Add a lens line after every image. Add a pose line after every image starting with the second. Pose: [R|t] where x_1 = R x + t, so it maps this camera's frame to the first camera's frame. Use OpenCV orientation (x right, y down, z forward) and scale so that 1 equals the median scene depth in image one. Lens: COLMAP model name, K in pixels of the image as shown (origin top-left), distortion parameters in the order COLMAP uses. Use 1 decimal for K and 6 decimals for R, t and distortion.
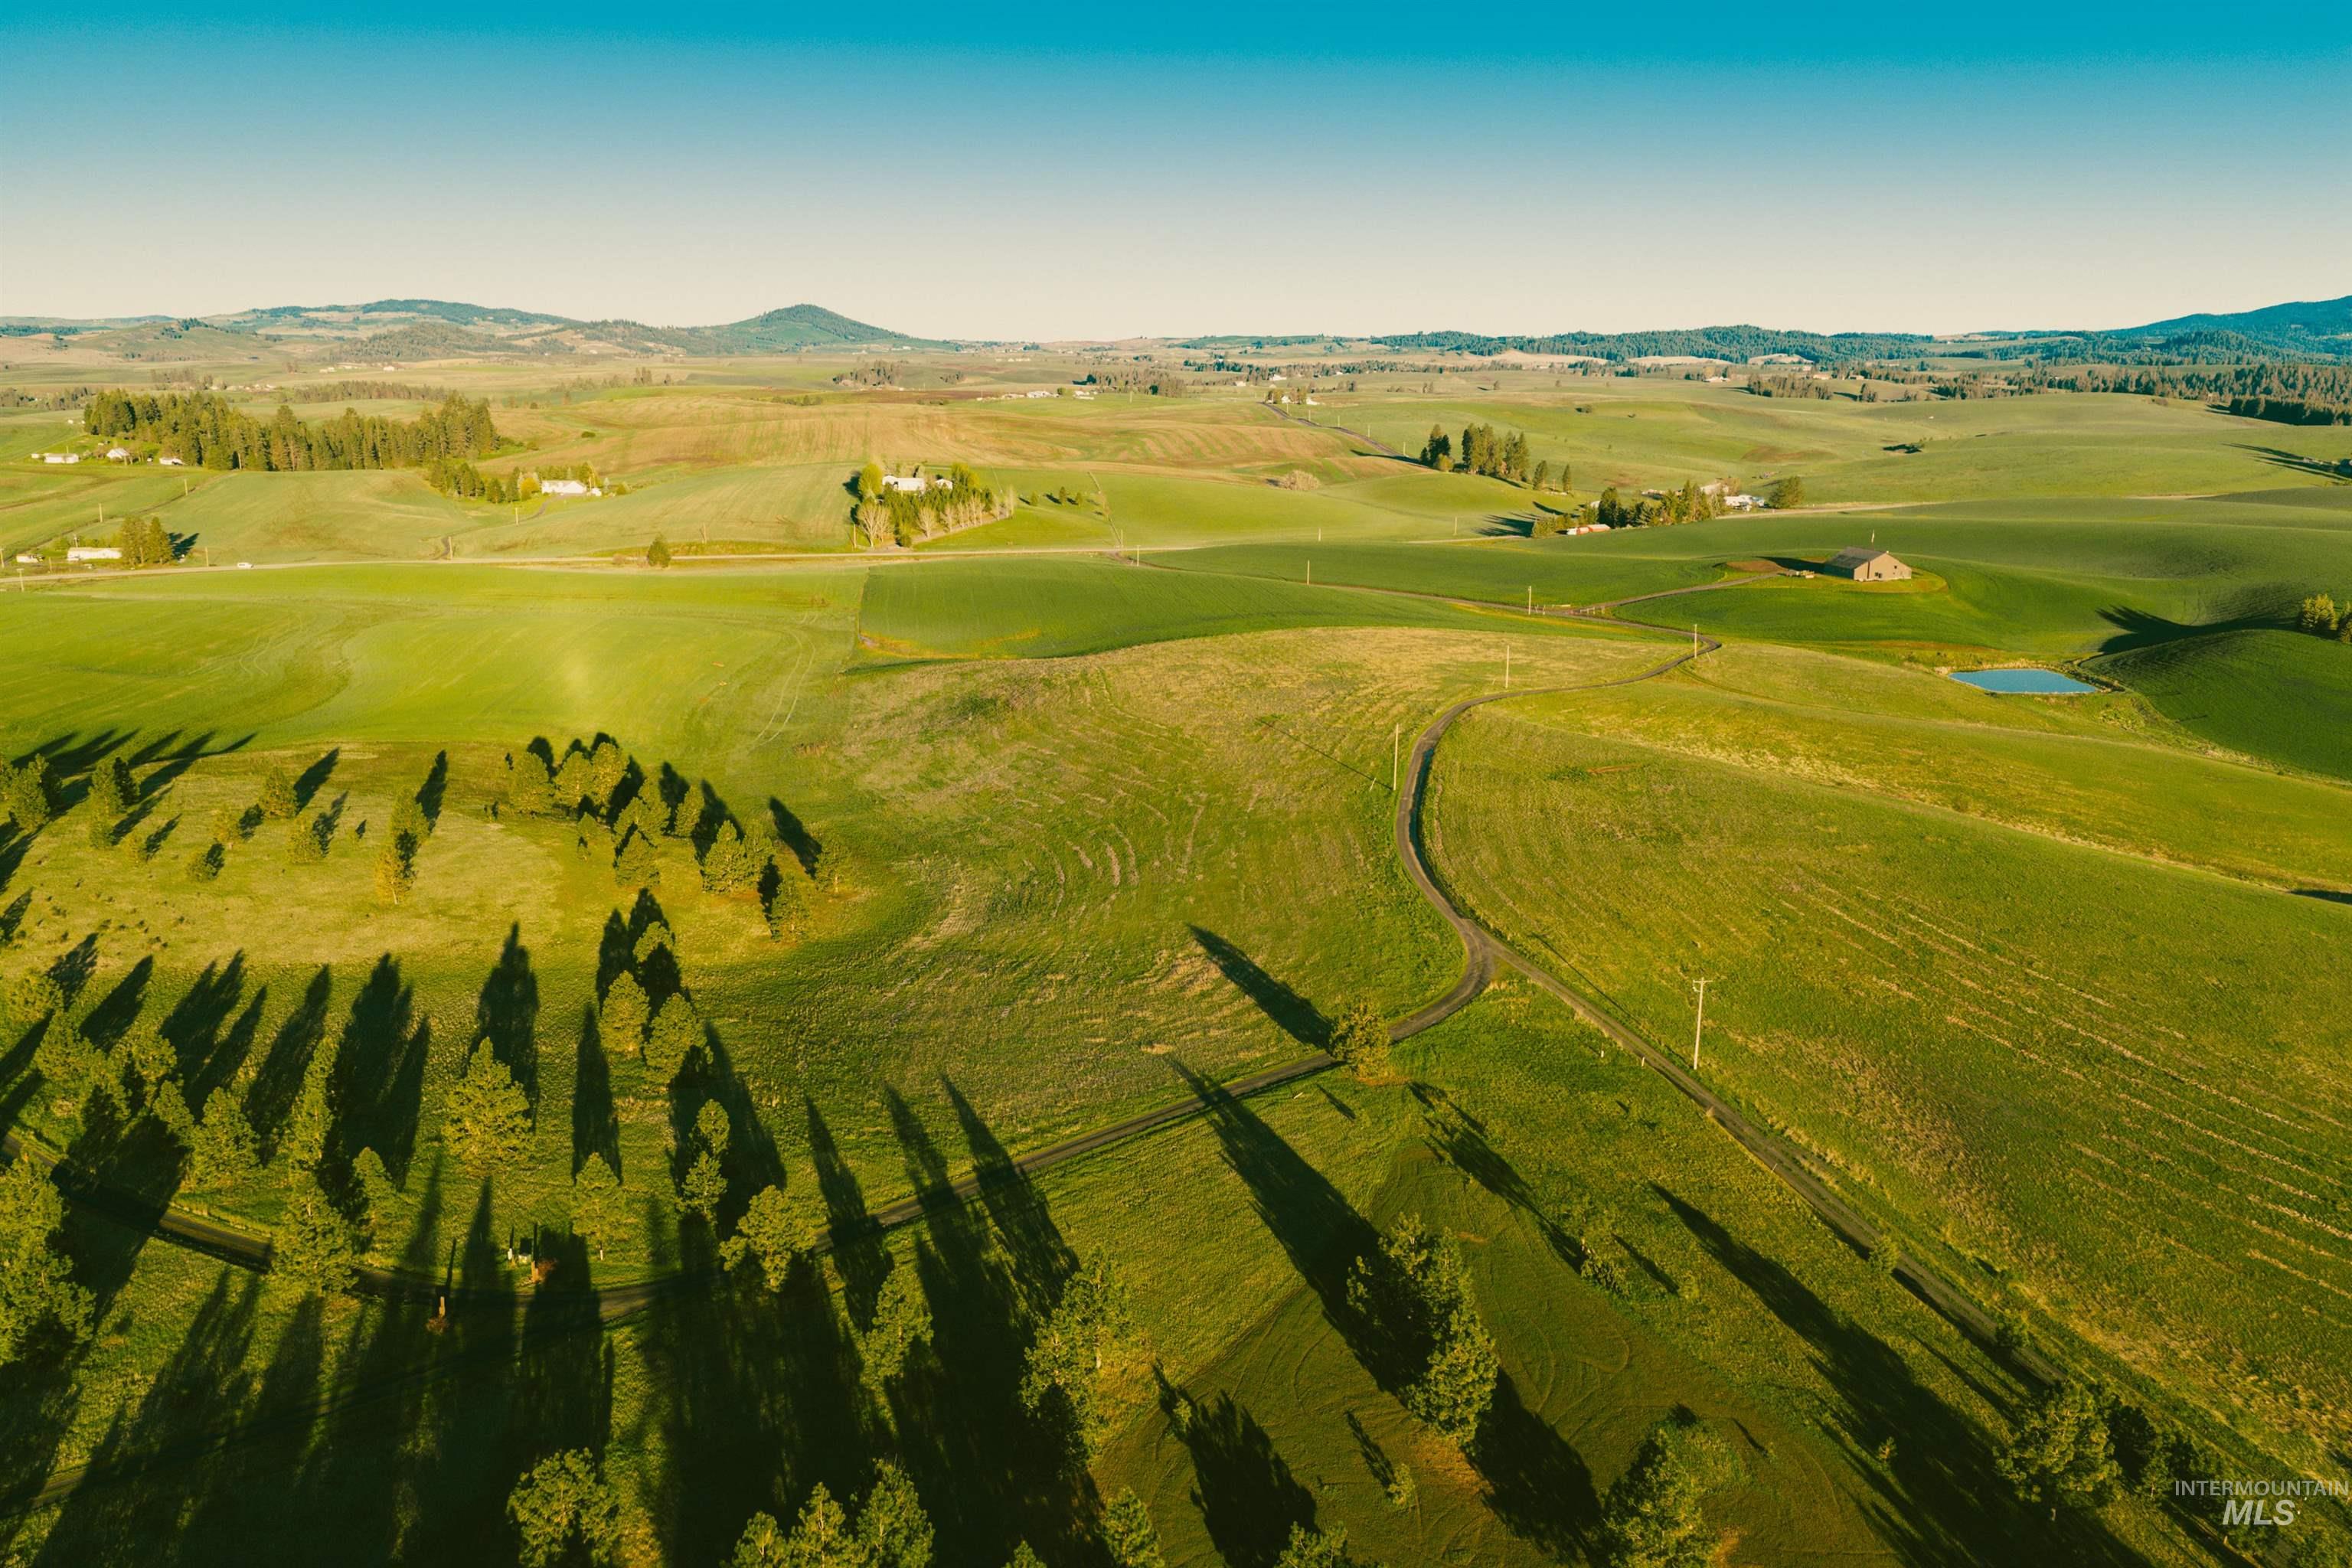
lens RADIAL K [[1931.6, 0, 1179.8], [0, 1931.6, 784.8], [0, 0, 1]] dist [0.036301, -0.073925]
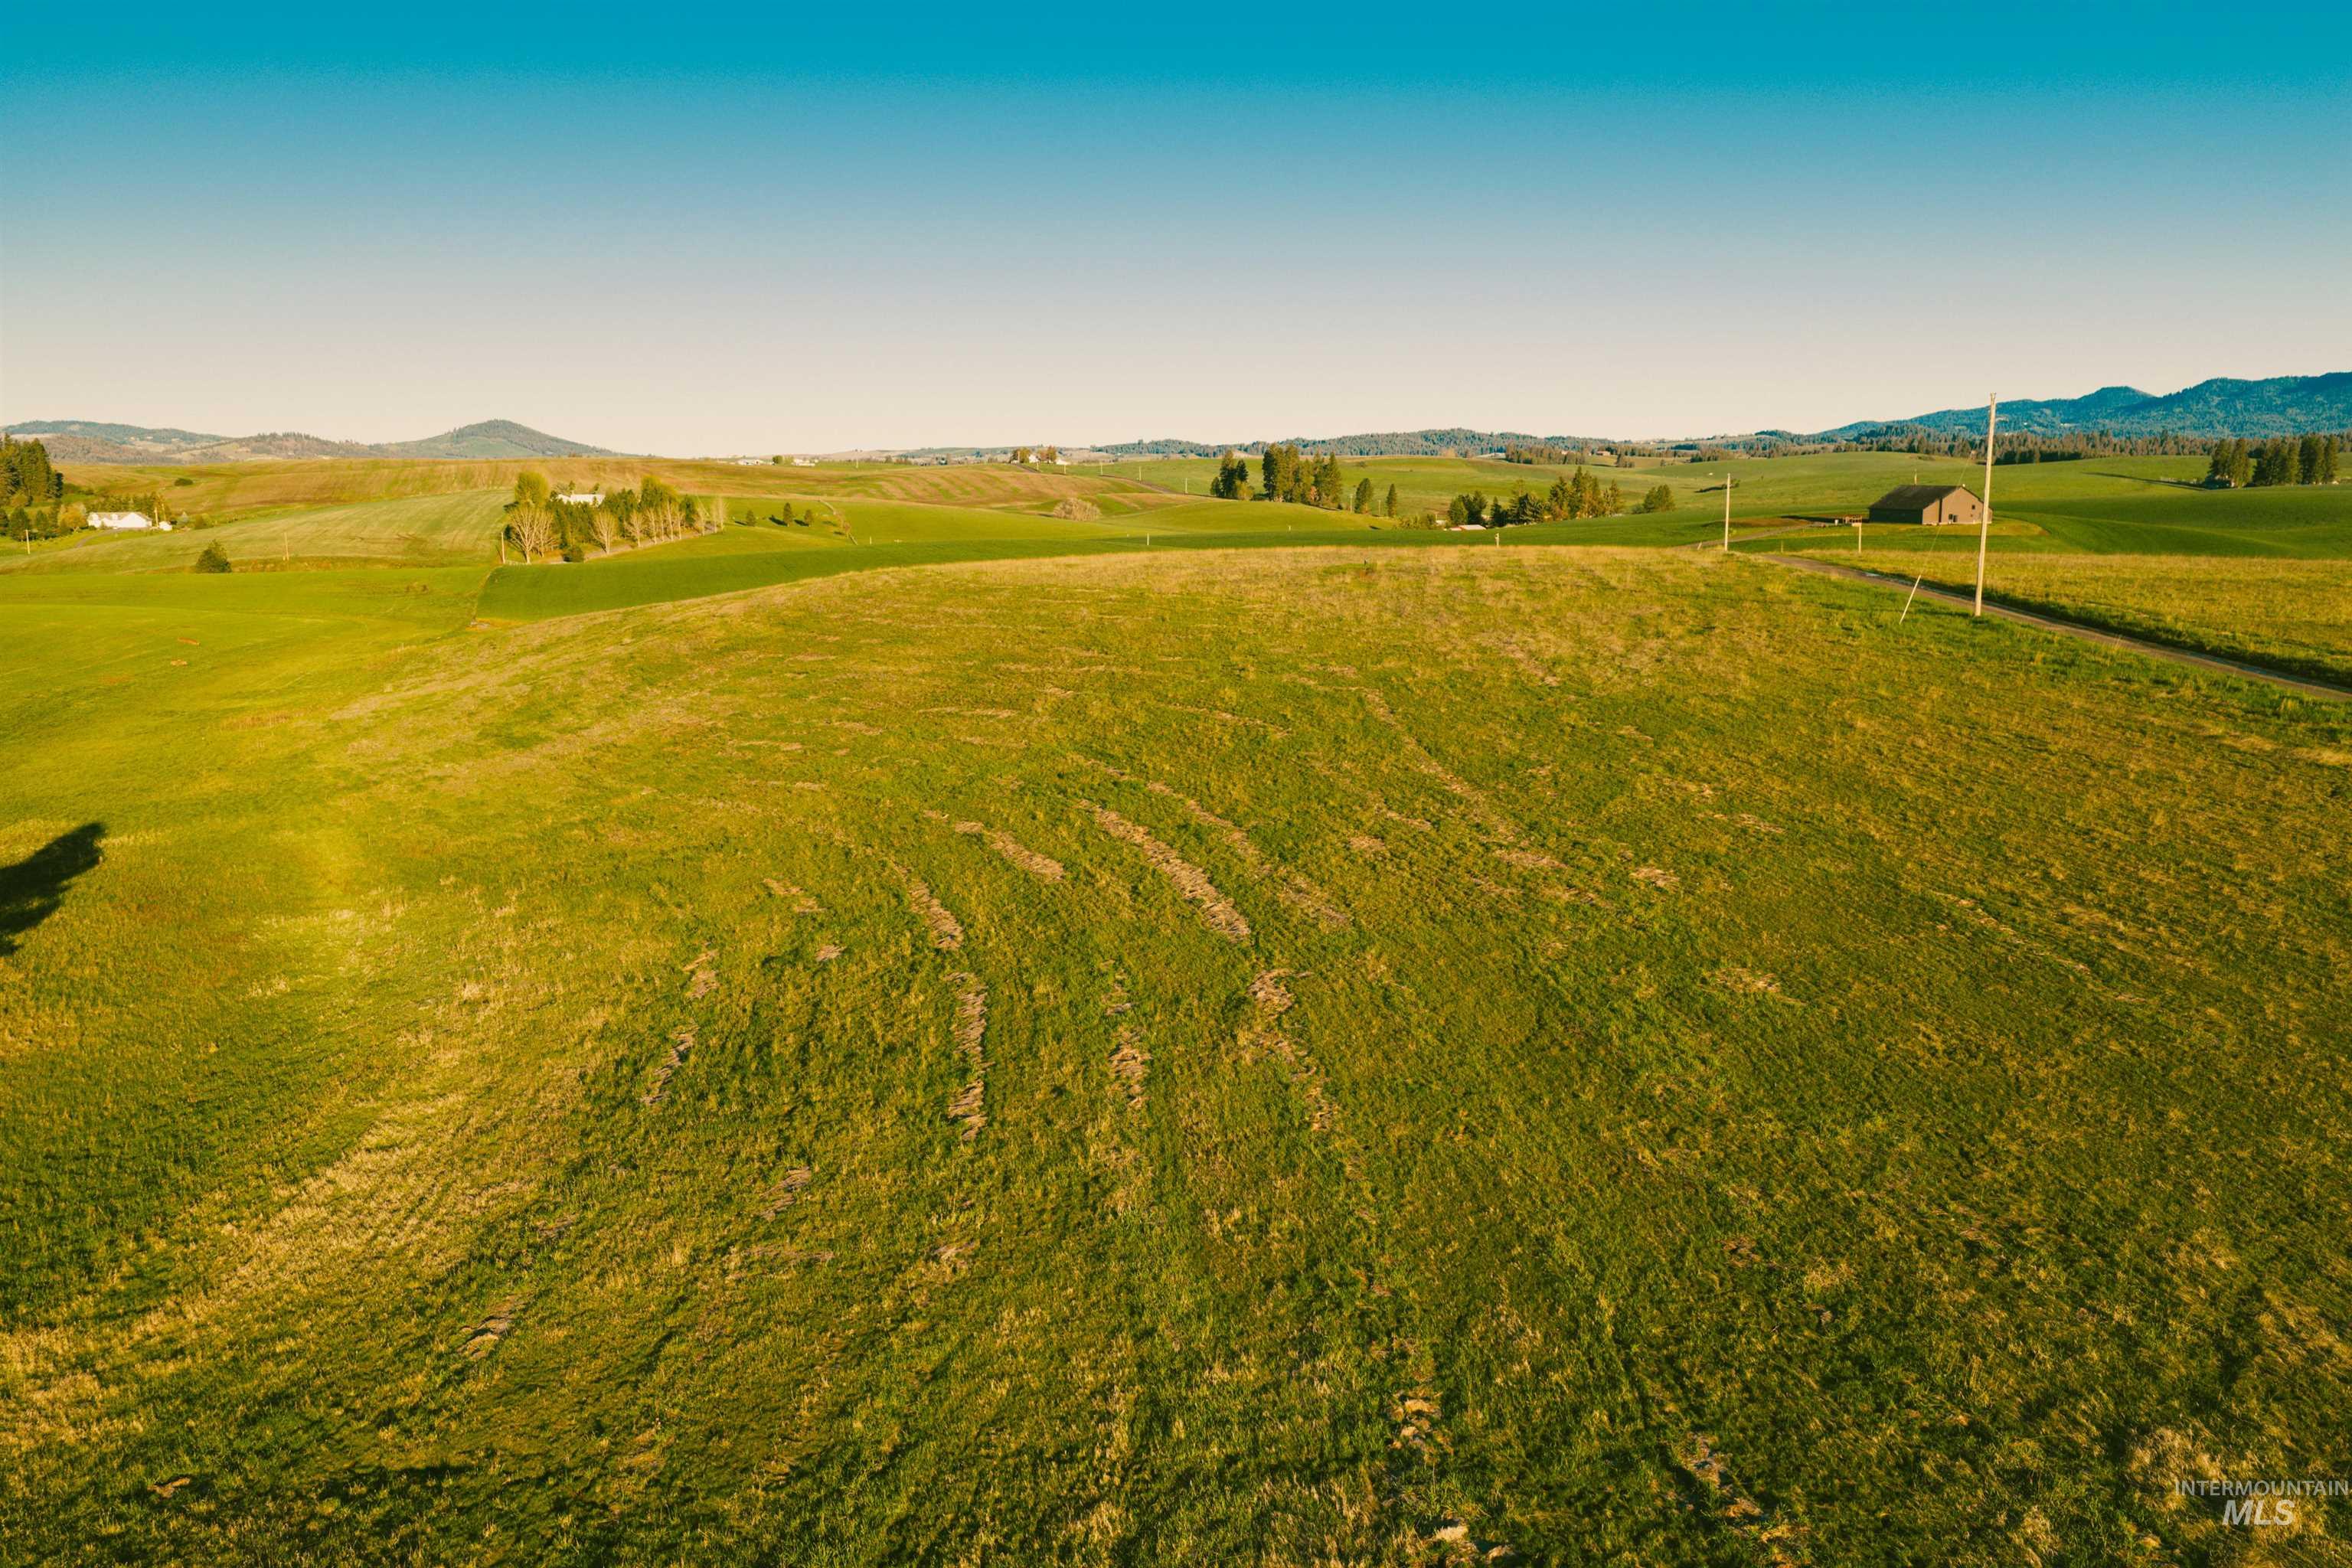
lens RADIAL K [[1931.6, 0, 1179.8], [0, 1931.6, 784.8], [0, 0, 1]] dist [0.036301, -0.073925]
pose [[0.989454, -0.033840, 0.140841, -0.015667], [0.042342, 0.997429, -0.057814, 0.010991], [-0.138522, 0.063168, 0.988343, 0.185390]]
